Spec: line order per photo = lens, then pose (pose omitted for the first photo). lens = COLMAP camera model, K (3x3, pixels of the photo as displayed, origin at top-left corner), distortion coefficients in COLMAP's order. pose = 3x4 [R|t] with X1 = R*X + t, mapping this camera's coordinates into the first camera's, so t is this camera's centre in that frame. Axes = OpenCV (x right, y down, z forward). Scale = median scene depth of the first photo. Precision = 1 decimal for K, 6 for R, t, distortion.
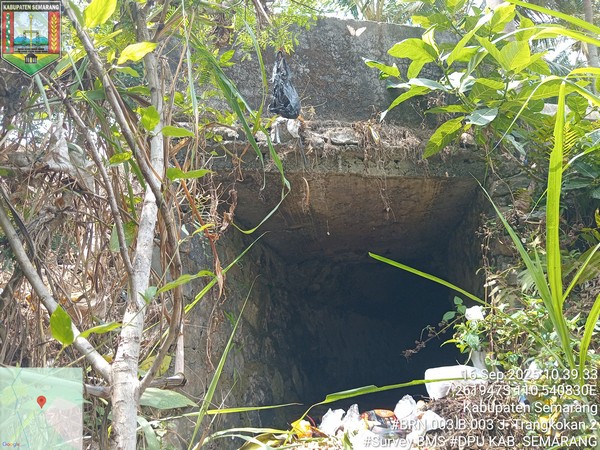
lens RADIAL K [[450.3, 0, 300.0], [0, 450.3, 225.0], [0, 0, 1]] dist [-0.004523, -0.011789]
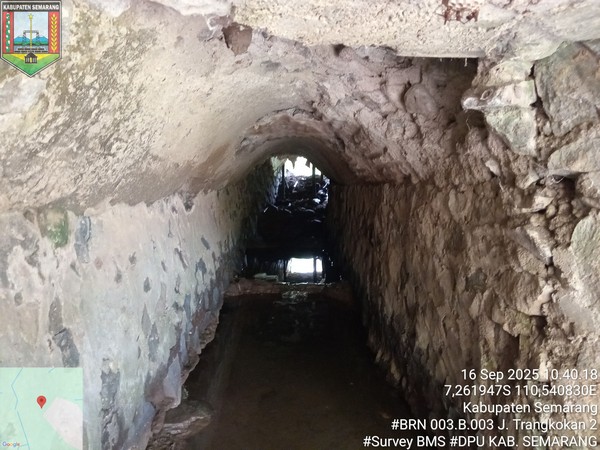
lens RADIAL K [[450.3, 0, 300.0], [0, 450.3, 225.0], [0, 0, 1]] dist [-0.004523, -0.011789]
pose [[0.819882, 0.016009, 0.572308, 0.101648], [-0.246045, 0.912448, 0.326957, 0.148410], [-0.516967, -0.408880, 0.752038, 1.314897]]
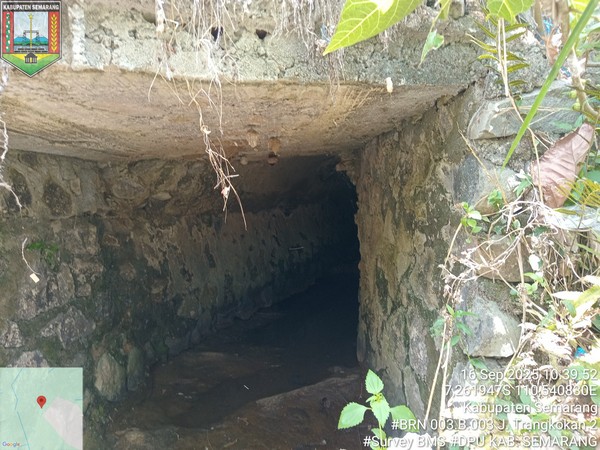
lens RADIAL K [[450.3, 0, 300.0], [0, 450.3, 225.0], [0, 0, 1]] dist [-0.004523, -0.011789]
pose [[0.980016, -0.000635, 0.198918, 0.157762], [-0.073708, 0.927651, 0.366103, -0.122588], [-0.184759, -0.373448, 0.909066, 0.554930]]
